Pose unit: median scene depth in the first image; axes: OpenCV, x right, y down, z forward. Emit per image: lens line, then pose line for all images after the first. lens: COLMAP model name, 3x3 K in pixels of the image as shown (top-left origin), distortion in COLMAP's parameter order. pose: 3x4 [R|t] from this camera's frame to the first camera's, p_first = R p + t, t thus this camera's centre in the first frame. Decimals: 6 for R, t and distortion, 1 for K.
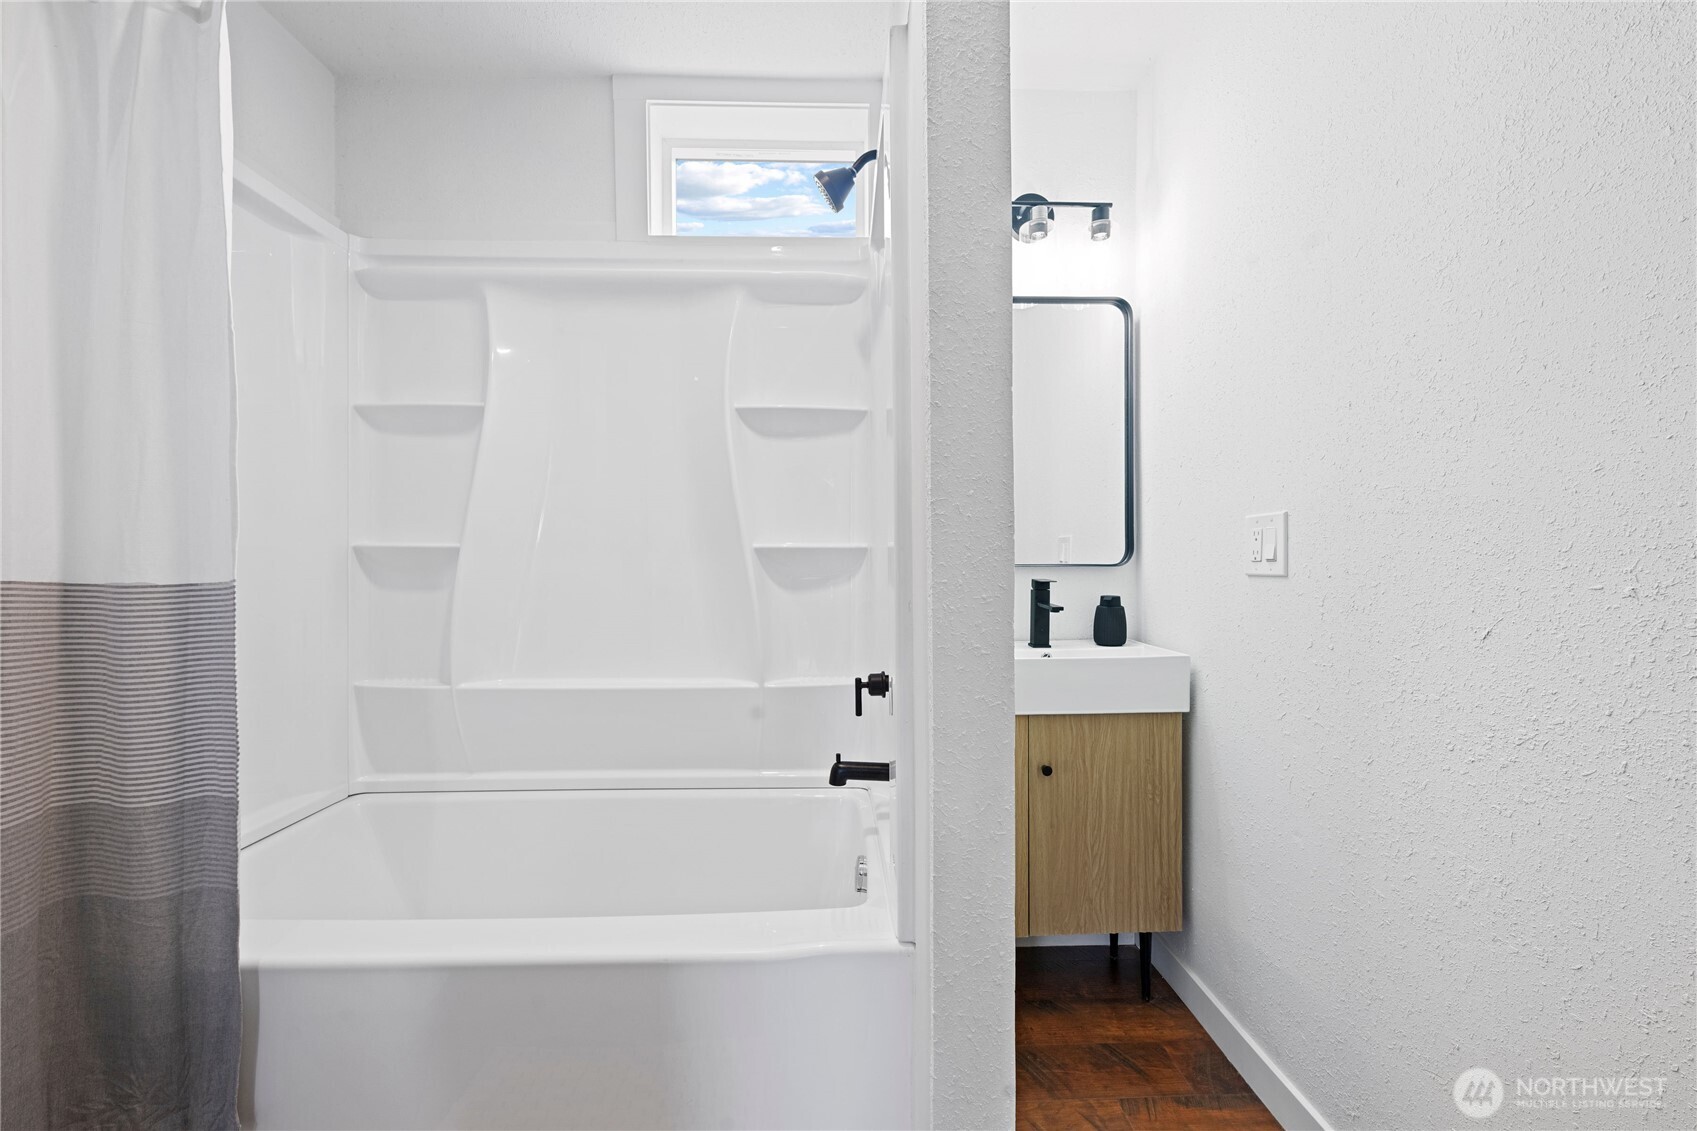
lens RADIAL K [[672.7, 0, 853.1], [0, 672.7, 564.2], [0, 0, 1]] dist [0.000259, -0.000011]
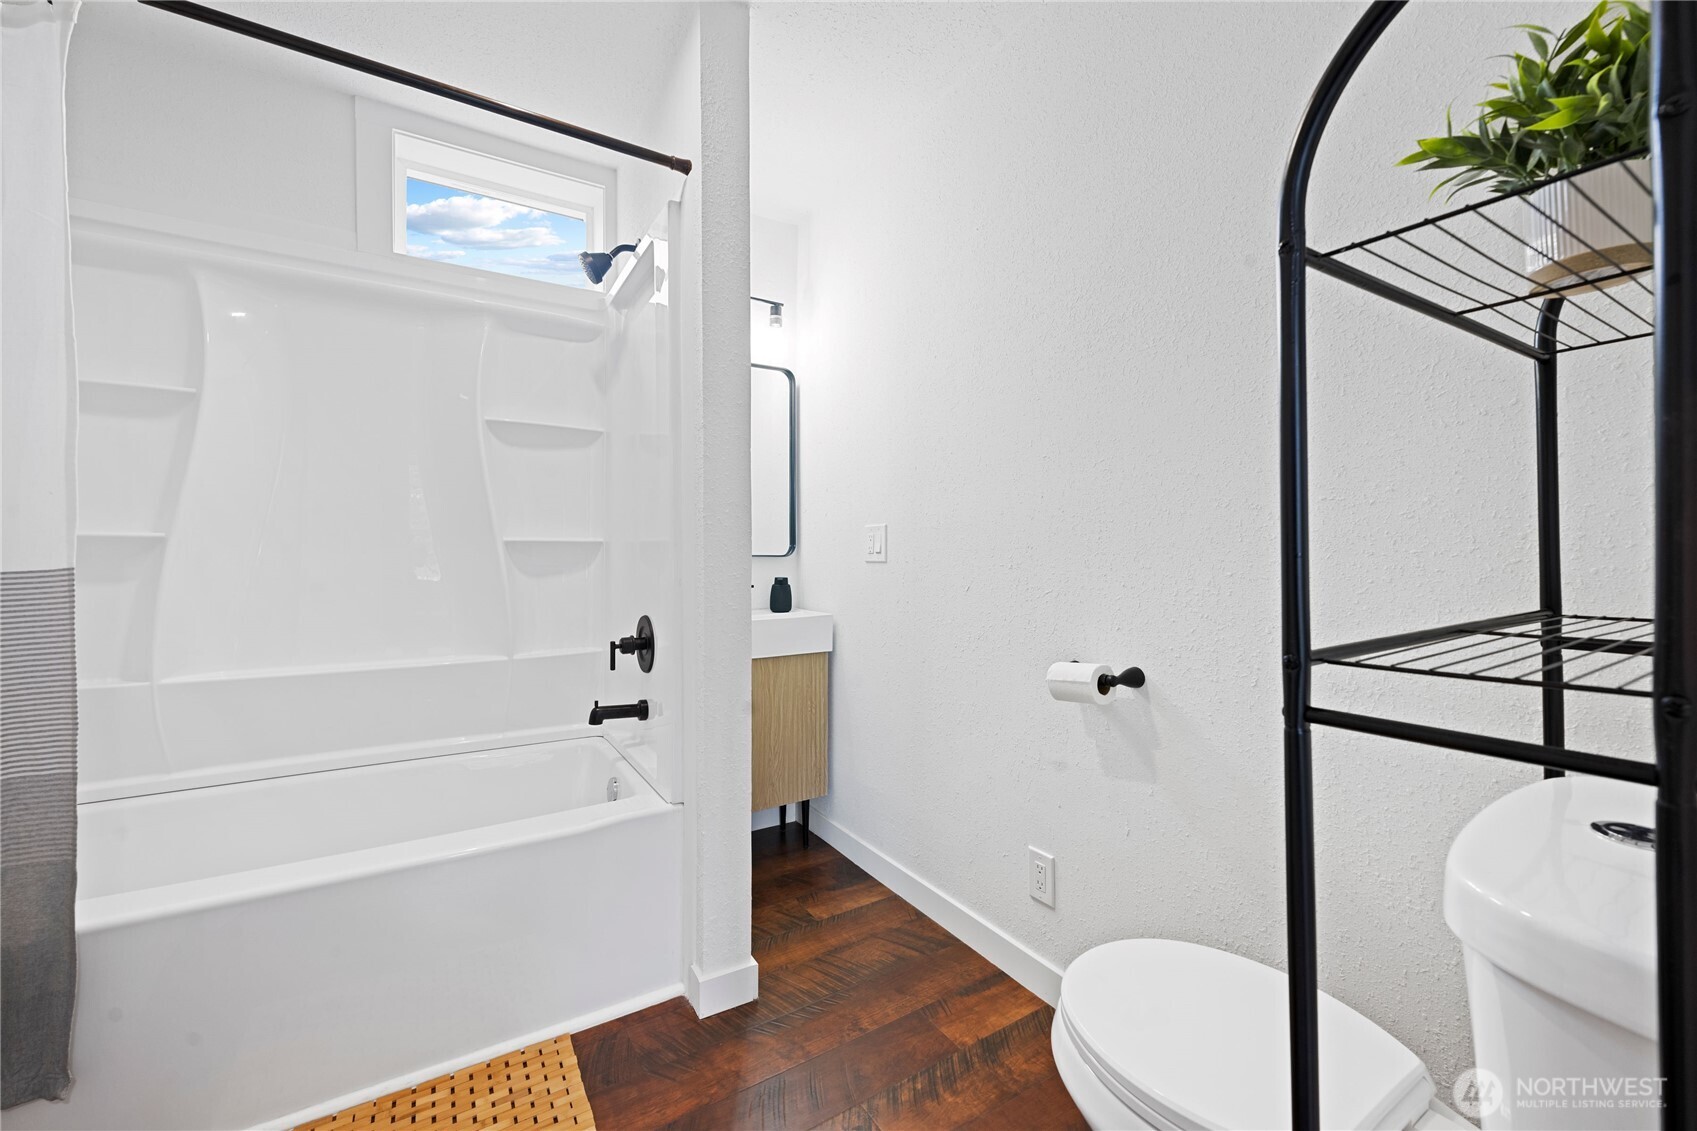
lens RADIAL K [[672.7, 0, 842.4], [0, 672.7, 554.1], [0, 0, 1]] dist [0.000259, -0.000011]
pose [[0.869593, 0.001734, 0.493766, -0.215004], [-0.000566, 0.999997, -0.002514, 0.001274], [-0.493769, 0.001906, 0.869591, -0.313250]]
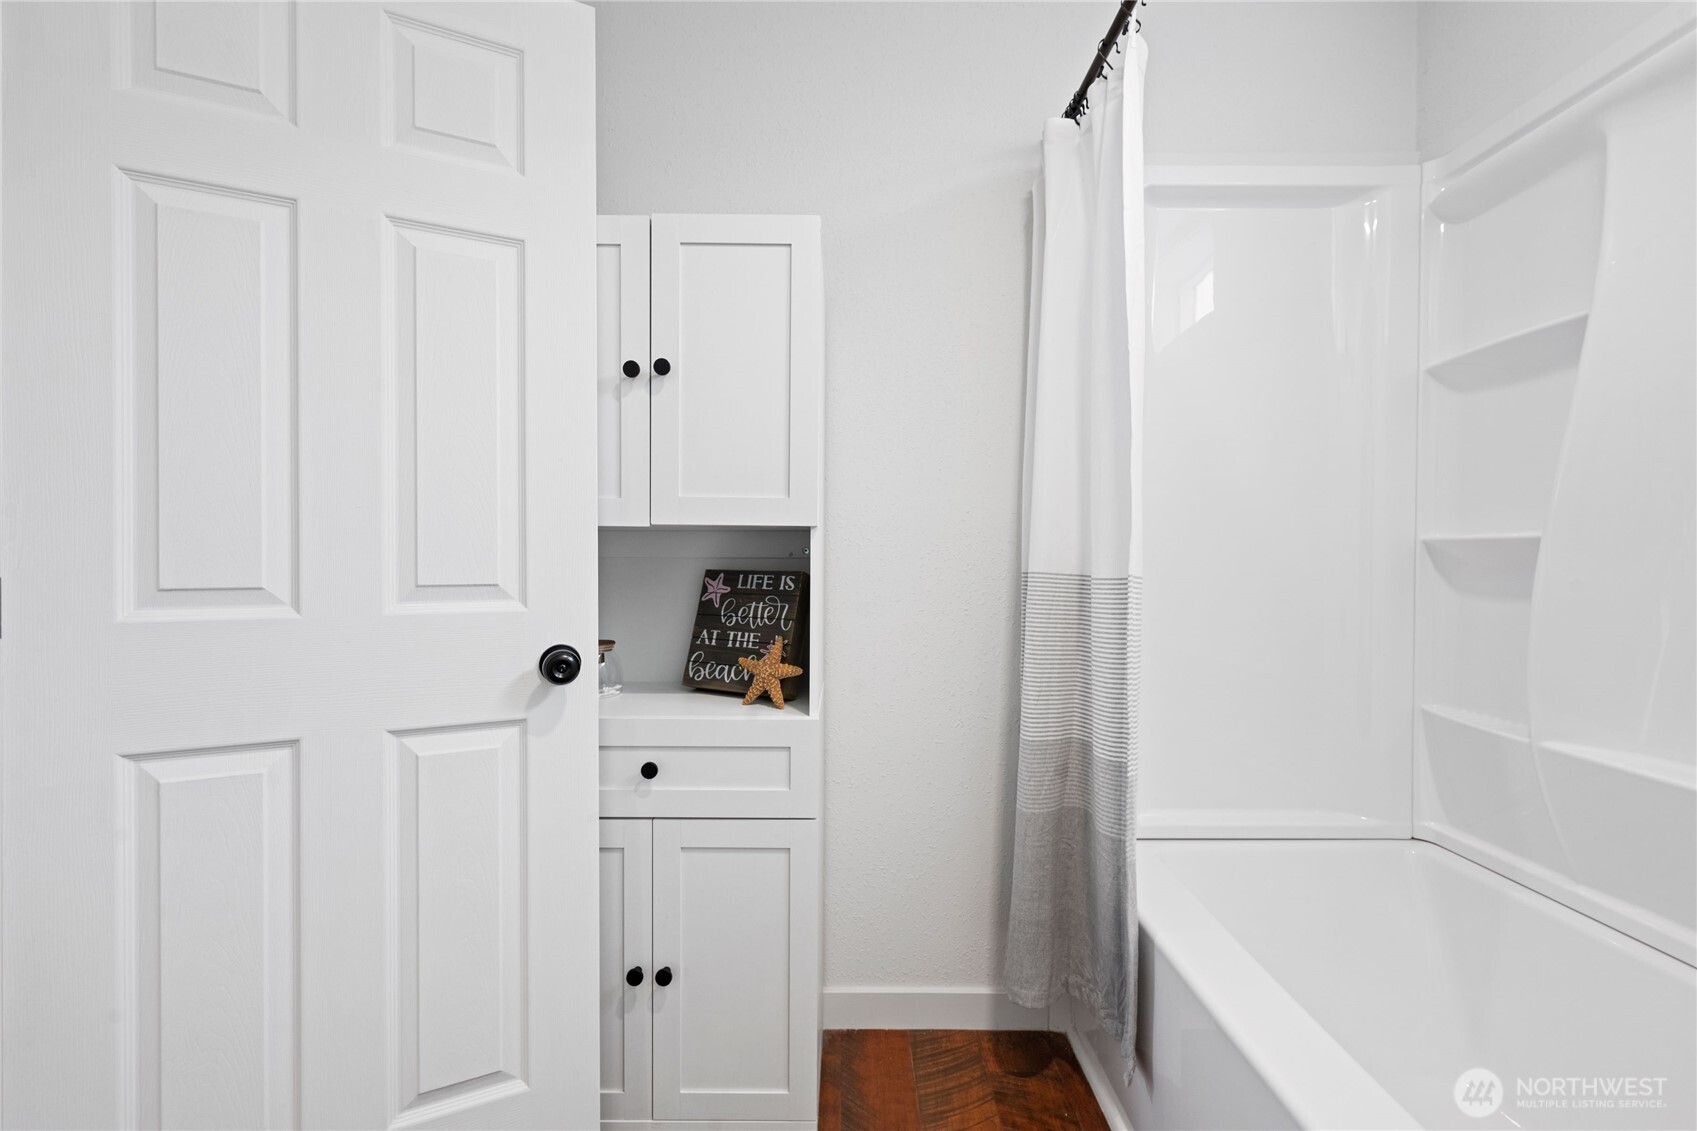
lens RADIAL K [[672.7, 0, 840.1], [0, 672.7, 569.4], [0, 0, 1]] dist [0.000259, -0.000011]
pose [[-0.030520, 0.015075, -0.999420, 0.107538], [-0.004824, 0.999872, 0.015230, -0.000273], [0.999523, 0.005286, -0.030444, 0.313100]]
